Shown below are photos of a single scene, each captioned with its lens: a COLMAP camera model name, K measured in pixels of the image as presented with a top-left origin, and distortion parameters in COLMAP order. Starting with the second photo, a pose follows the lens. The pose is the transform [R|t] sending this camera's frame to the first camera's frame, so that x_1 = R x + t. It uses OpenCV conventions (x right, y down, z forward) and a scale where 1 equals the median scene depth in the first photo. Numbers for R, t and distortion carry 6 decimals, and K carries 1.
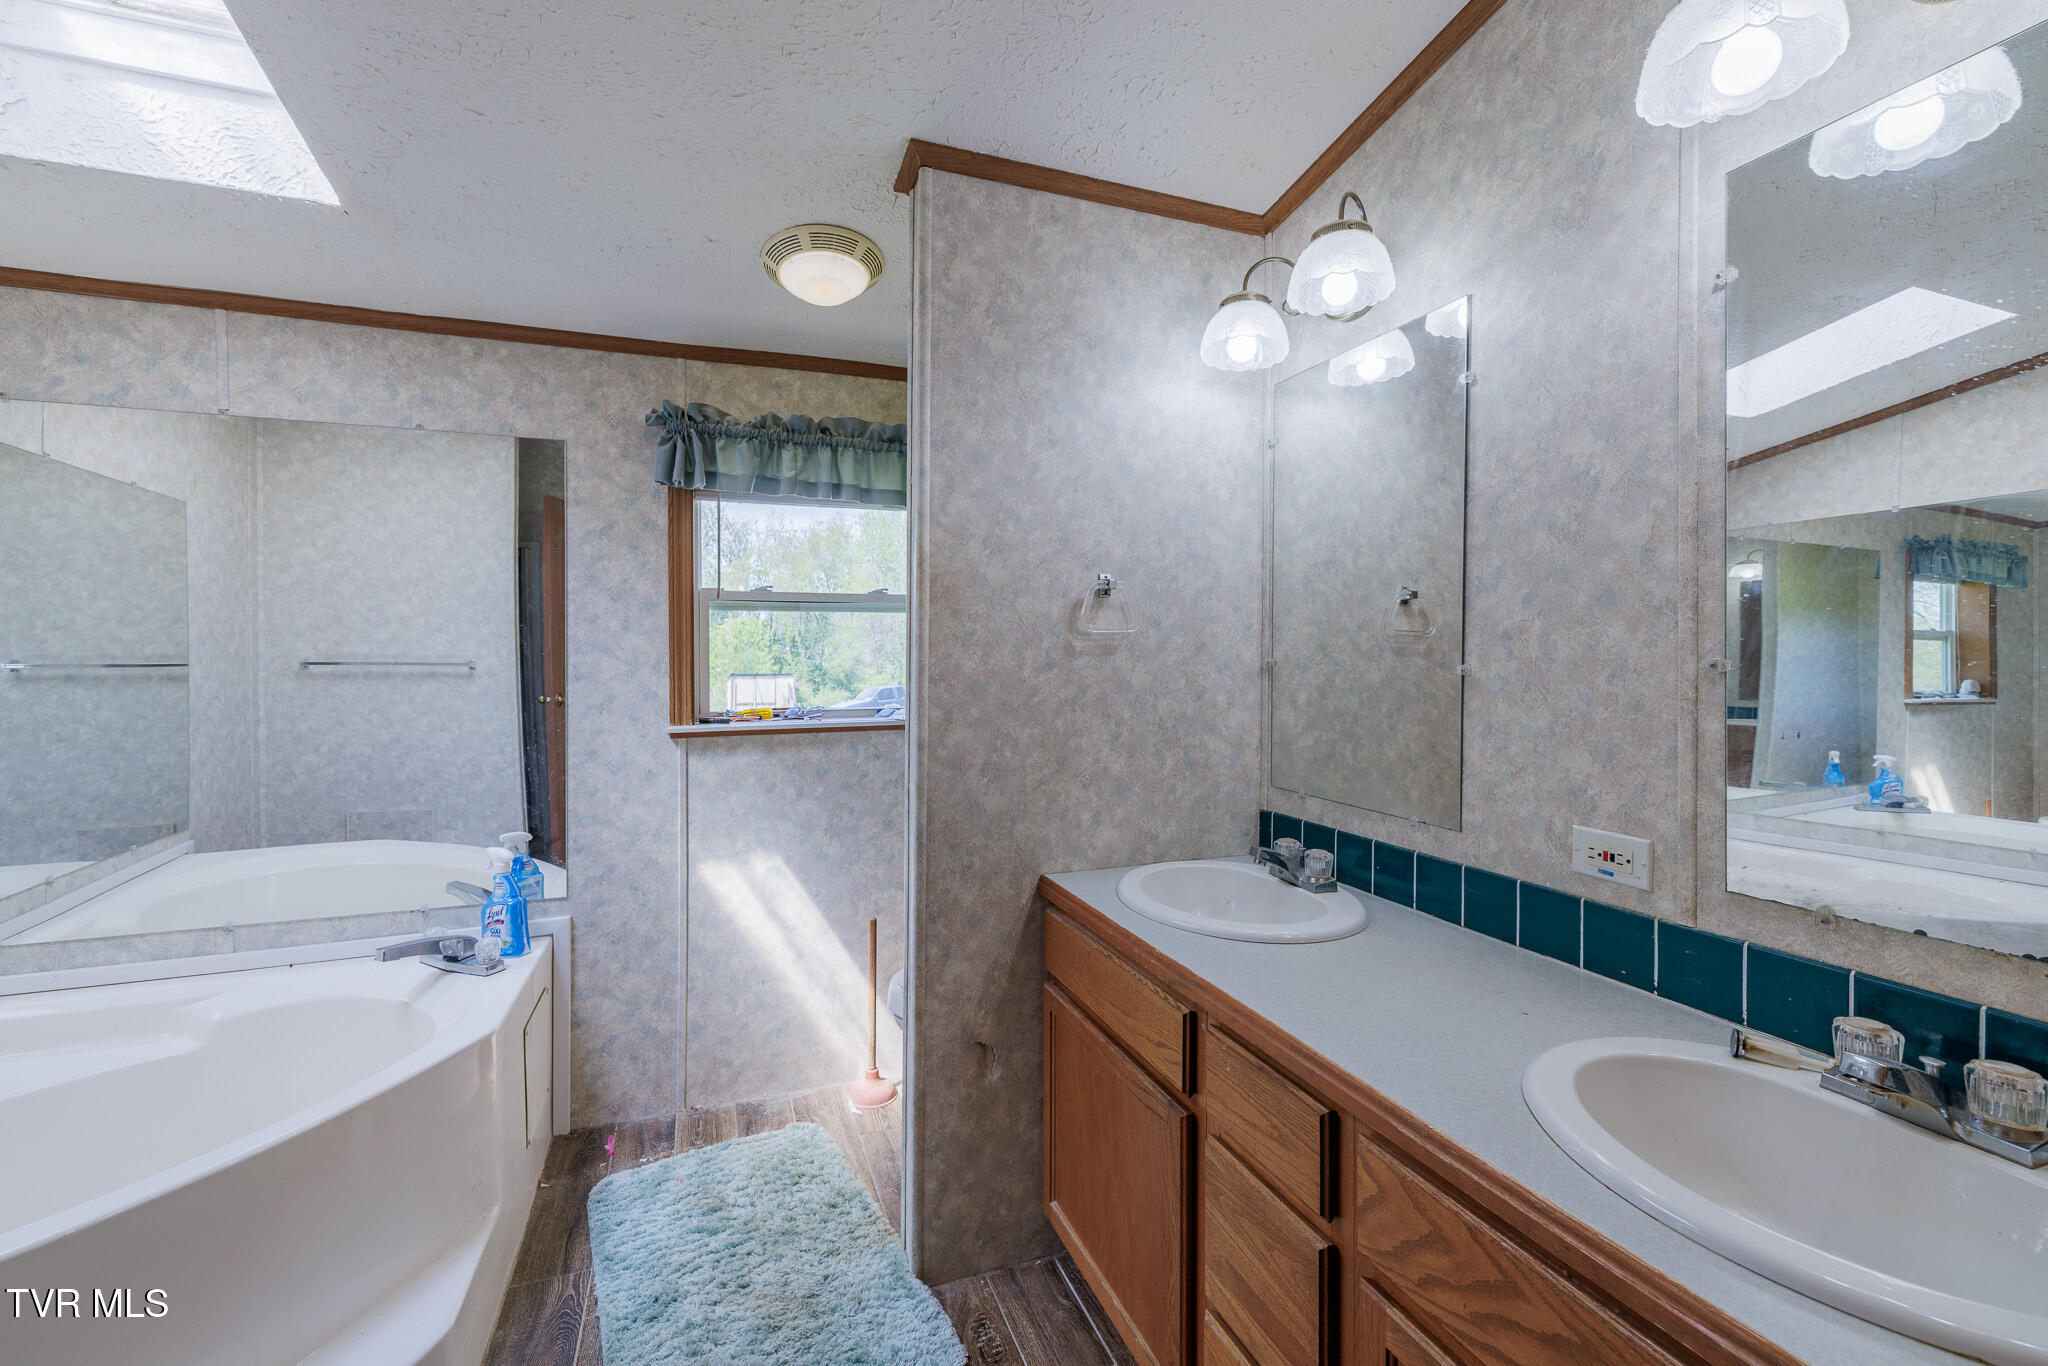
lens RADIAL K [[860.2, 0, 1023.9], [0, 860.2, 674.6], [0, 0, 1]] dist [0.001273, -0.000765]
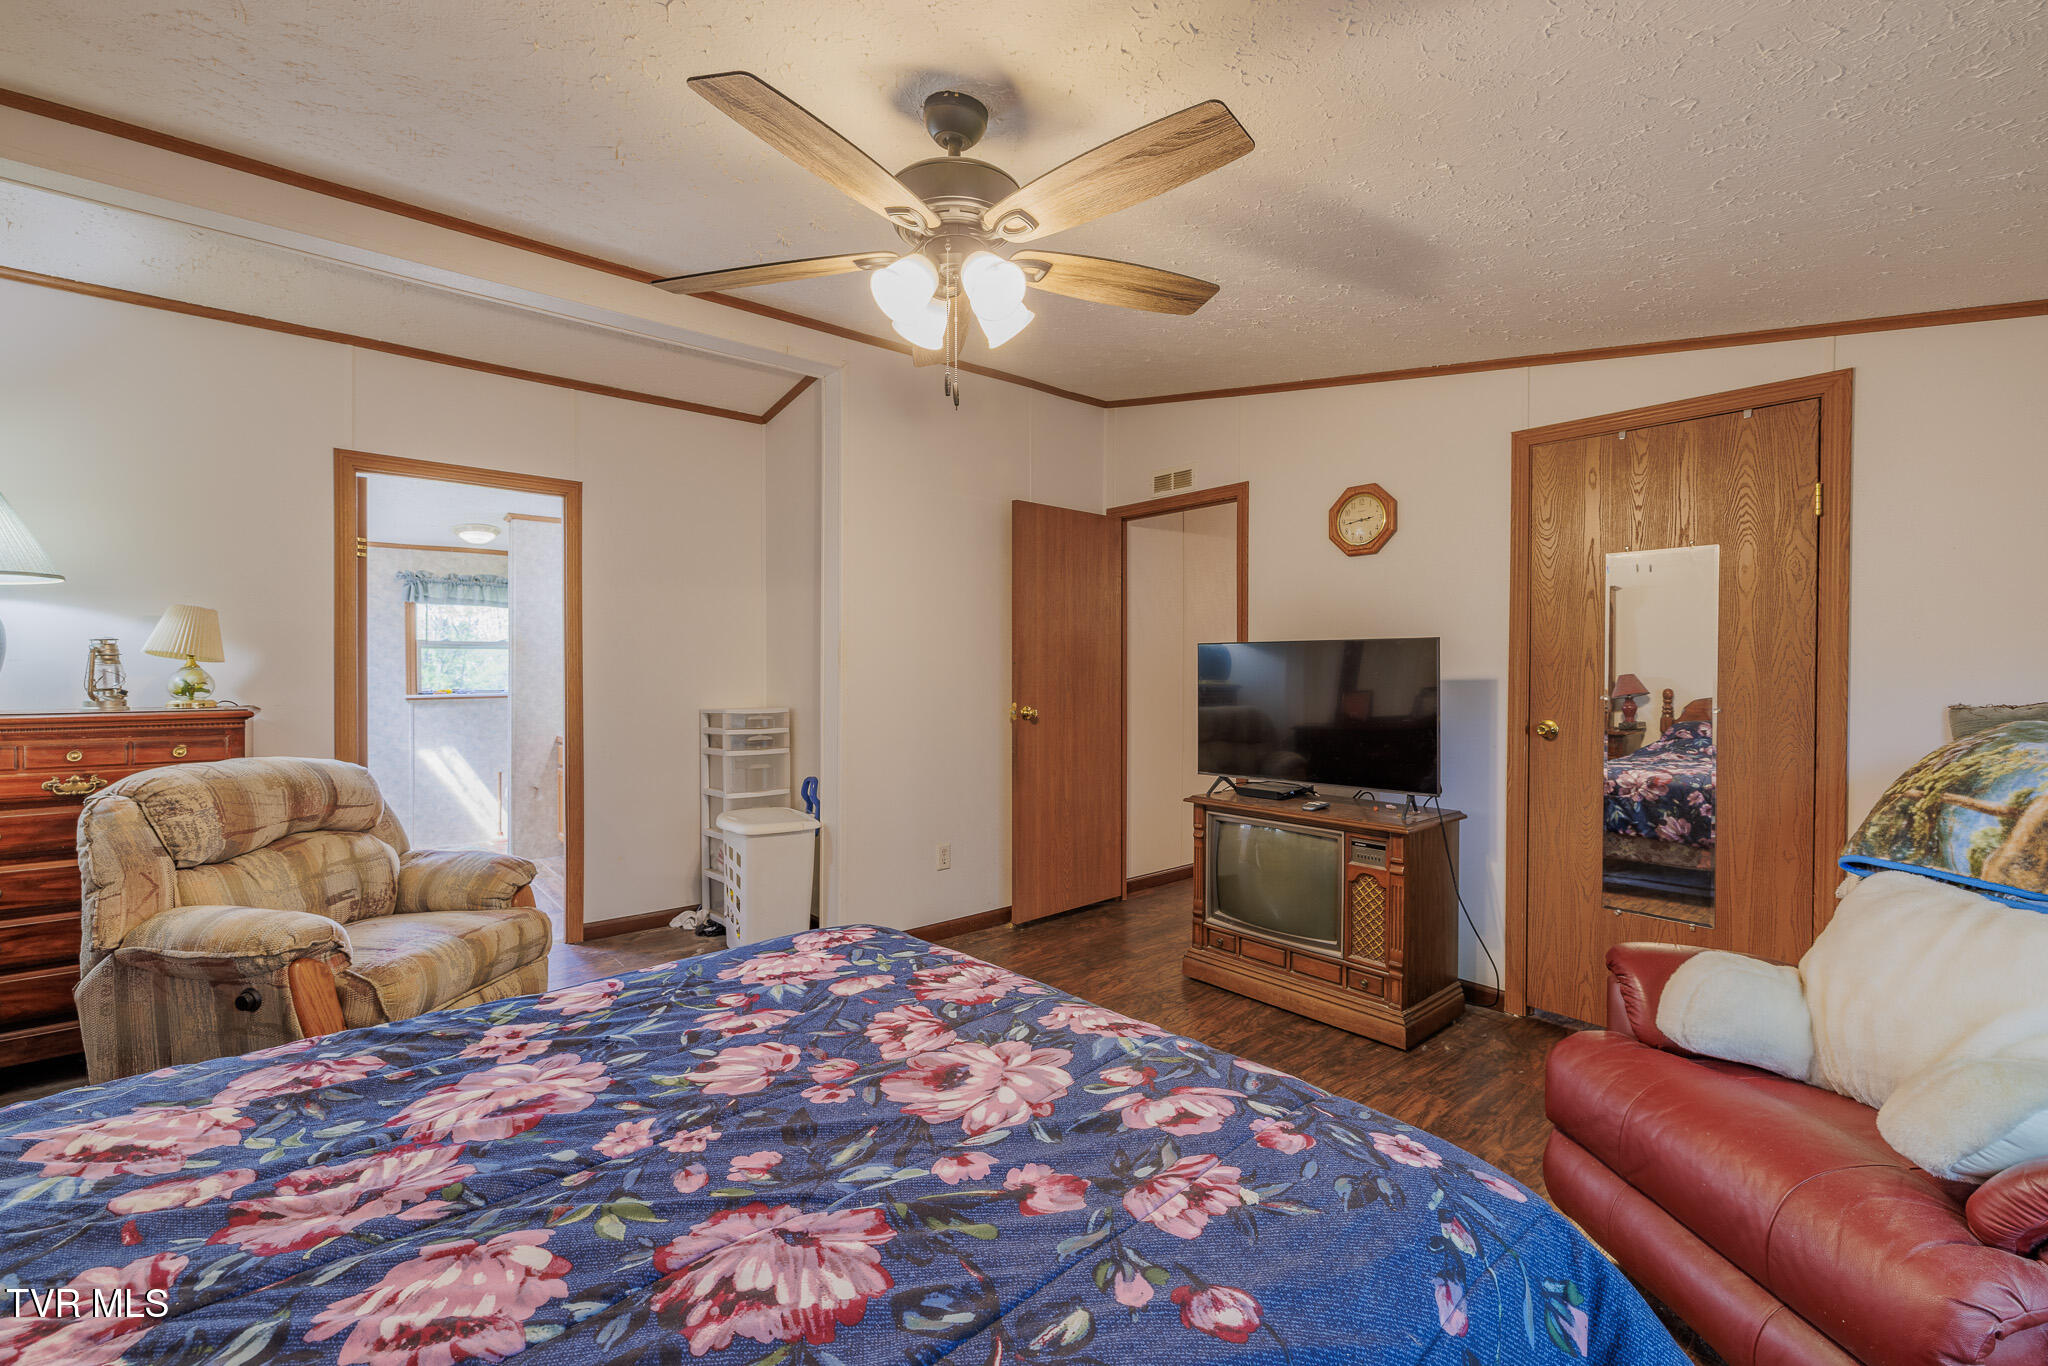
lens RADIAL K [[860.2, 0, 1029.5], [0, 860.2, 676.5], [0, 0, 1]] dist [0.001273, -0.000765]
pose [[0.936436, -0.005027, 0.350801, 0.412708], [0.007249, 0.999961, -0.005021, 0.031167], [-0.350762, 0.007245, 0.936436, -1.991068]]
